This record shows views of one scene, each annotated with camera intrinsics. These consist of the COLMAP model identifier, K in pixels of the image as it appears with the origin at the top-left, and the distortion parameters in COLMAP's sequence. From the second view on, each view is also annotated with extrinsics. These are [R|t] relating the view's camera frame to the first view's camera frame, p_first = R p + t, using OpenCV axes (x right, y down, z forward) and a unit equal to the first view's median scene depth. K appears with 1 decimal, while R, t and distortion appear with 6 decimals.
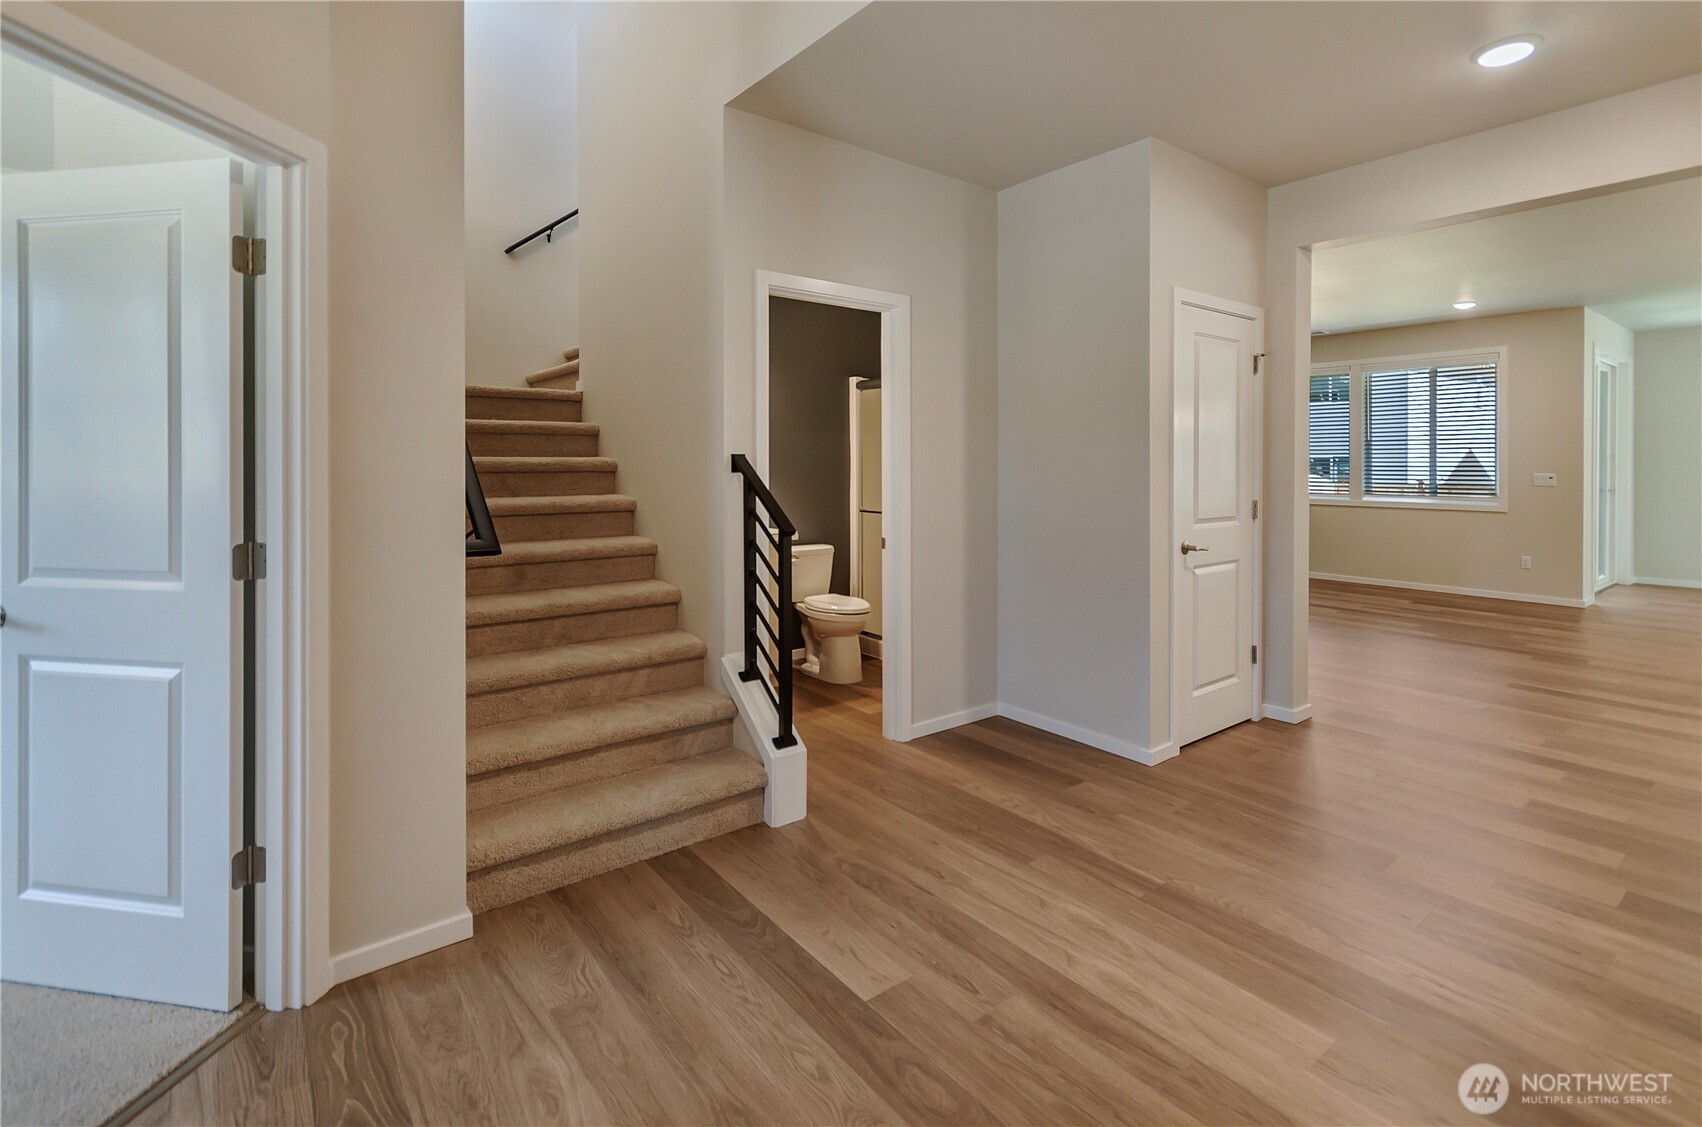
lens RADIAL K [[782.8, 0, 846.6], [0, 782.8, 468.6], [0, 0, 1]] dist [0.005268, 0.000005]
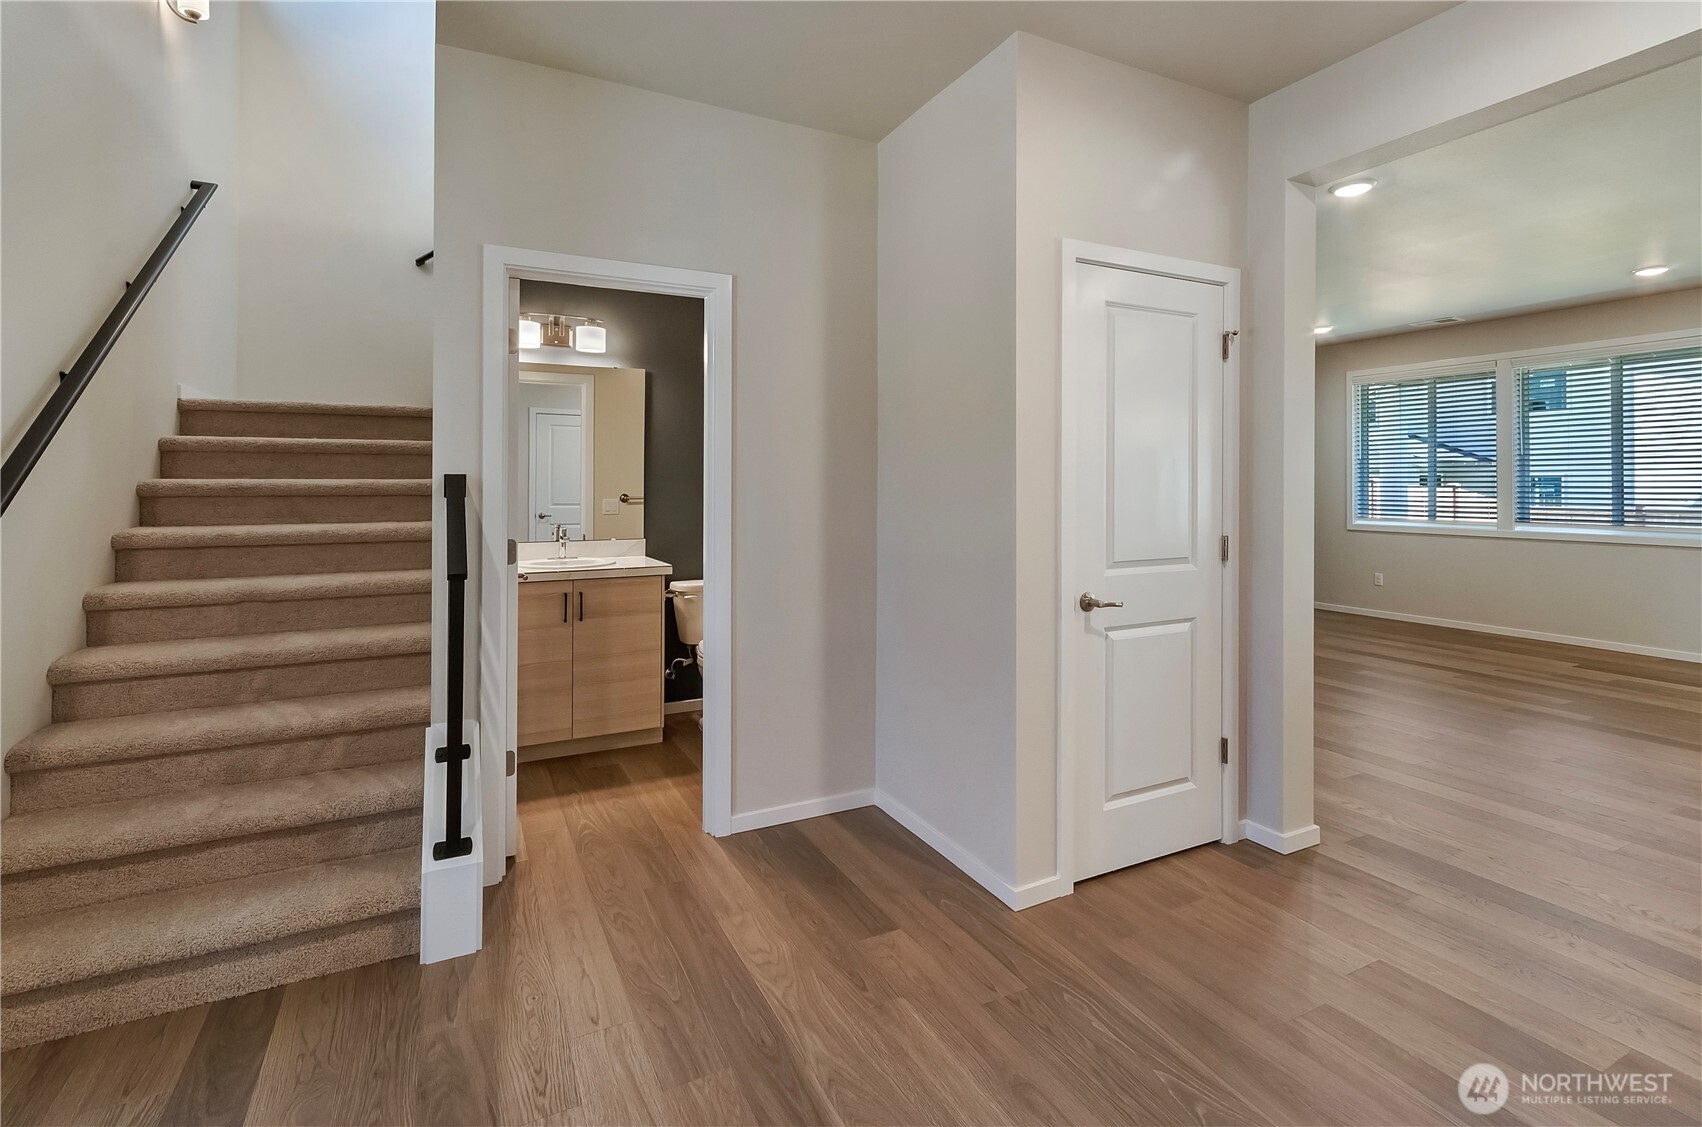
lens RADIAL K [[782.8, 0, 785.7], [0, 782.8, 483.1], [0, 0, 1]] dist [0.005268, 0.000005]
pose [[0.979422, -0.002816, -0.201802, 0.360993], [0.000912, 0.999954, -0.009528, -0.001298], [0.201819, 0.009148, 0.979380, 0.284280]]
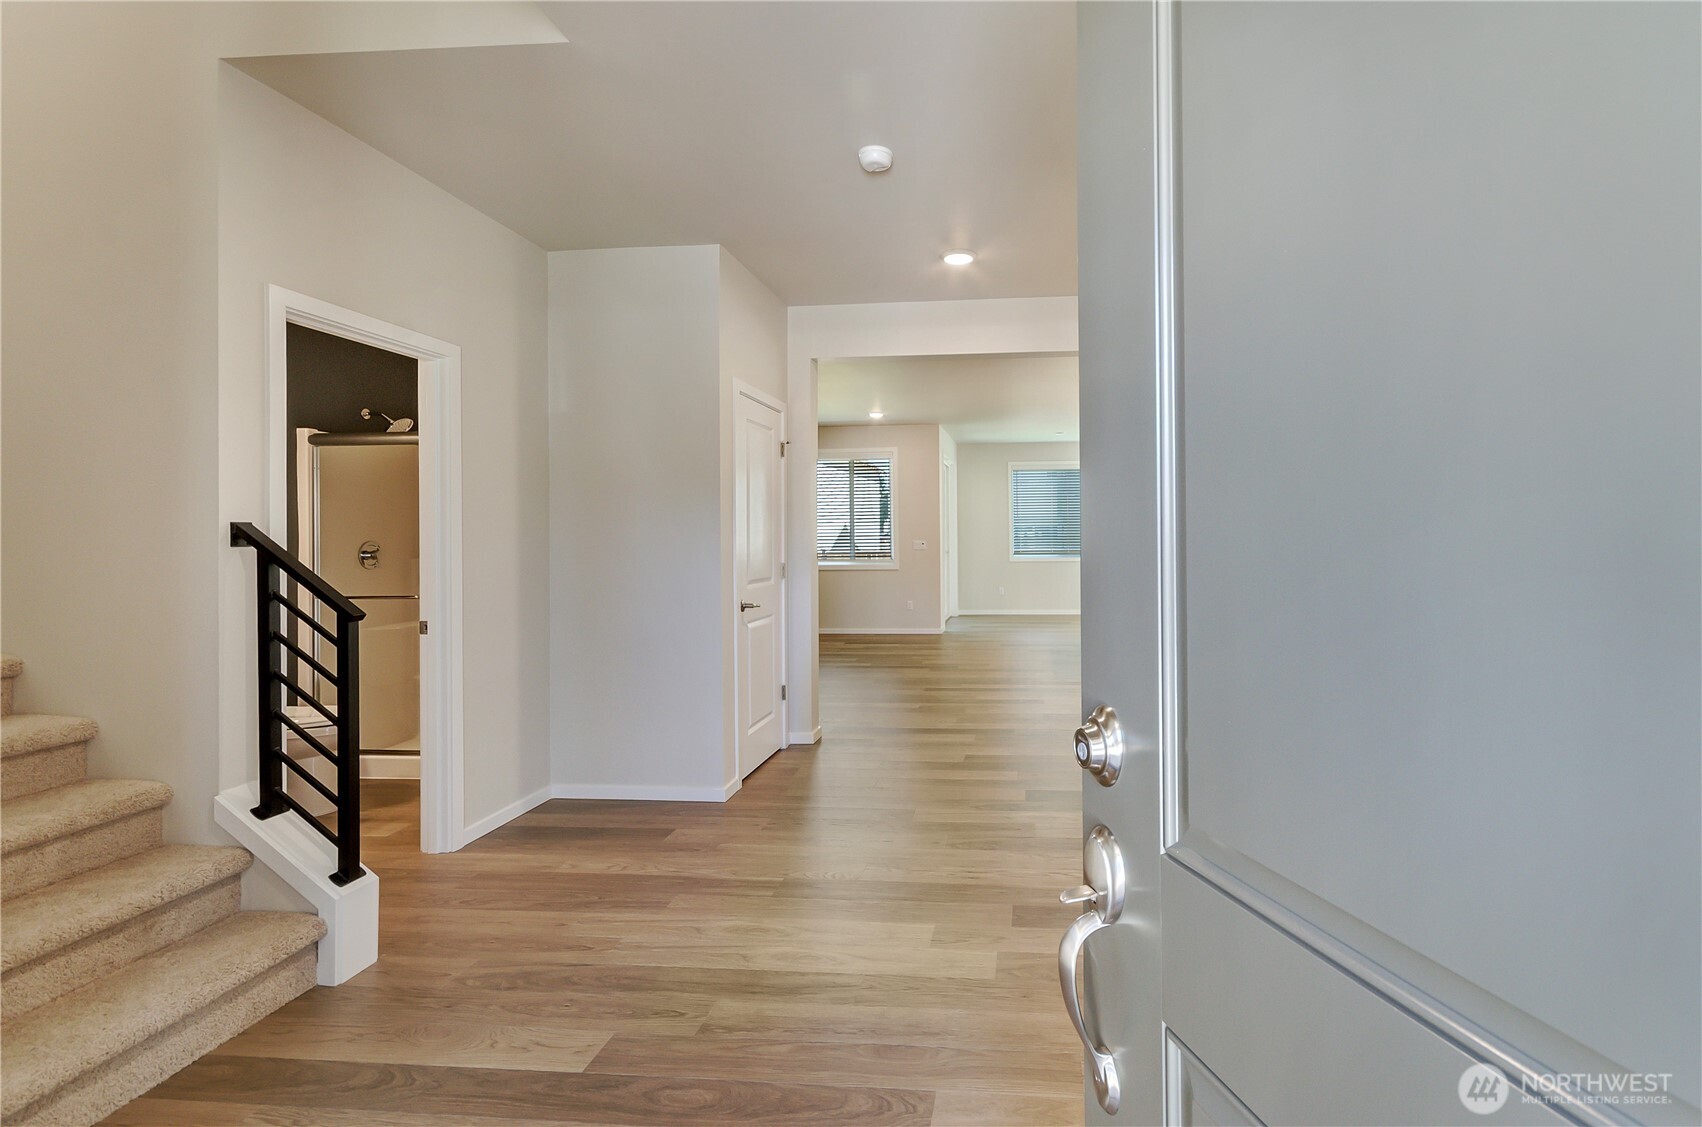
lens RADIAL K [[782.8, 0, 956.0], [0, 782.8, 522.2], [0, 0, 1]] dist [0.005268, 0.000005]
pose [[0.690170, 0.004486, 0.723634, -0.214699], [0.014005, 0.999711, -0.019555, 0.006815], [-0.723512, 0.023631, 0.689907, -0.023834]]
